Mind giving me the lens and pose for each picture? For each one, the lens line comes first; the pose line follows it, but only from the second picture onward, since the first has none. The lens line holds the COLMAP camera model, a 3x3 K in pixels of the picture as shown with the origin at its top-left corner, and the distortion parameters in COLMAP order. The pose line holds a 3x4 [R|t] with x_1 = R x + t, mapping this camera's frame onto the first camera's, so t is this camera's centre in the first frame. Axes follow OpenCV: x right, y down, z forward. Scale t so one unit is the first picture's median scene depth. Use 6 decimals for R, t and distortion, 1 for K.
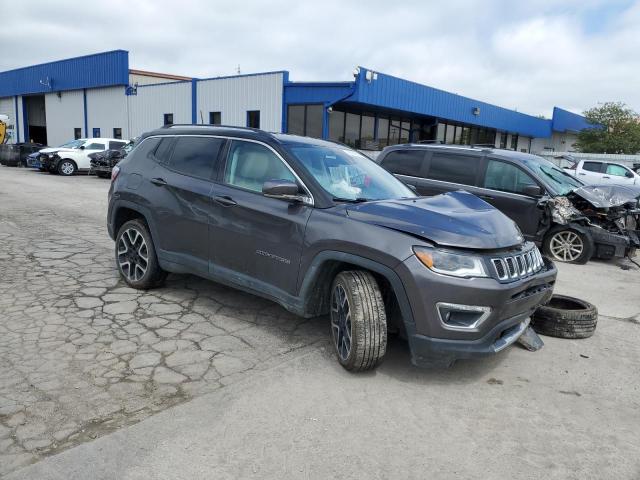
lens RADIAL K [[482.4, 0, 320.0], [0, 482.4, 240.0], [0, 0, 1]] dist [0.017966, 0.003422]
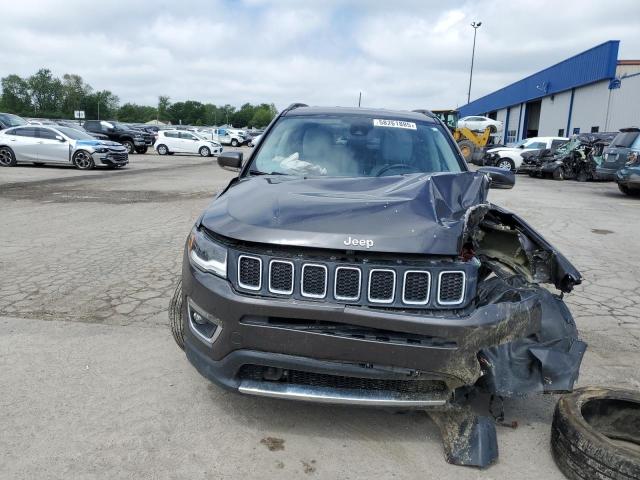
lens RADIAL K [[482.4, 0, 320.0], [0, 482.4, 240.0], [0, 0, 1]] dist [0.017966, 0.003422]
pose [[0.562993, 0.136555, -0.815103, 0.614268], [-0.142721, 0.987502, 0.066859, -0.027921], [0.814045, 0.078692, 0.575446, 0.435356]]
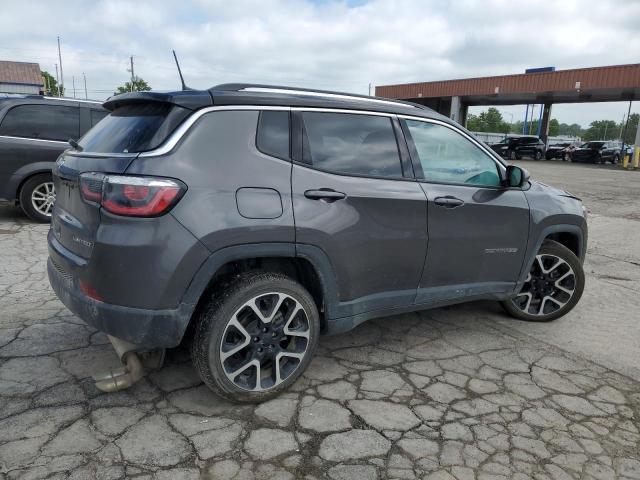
lens RADIAL K [[506.5, 0, 320.0], [0, 506.5, 240.0], [0, 0, 1]] dist [0.057703, 0.001967]
pose [[0.297259, -0.242969, 0.923365, -0.847838], [0.124298, 0.968698, 0.214882, -0.185255], [-0.946672, 0.050897, 0.318155, 0.767287]]
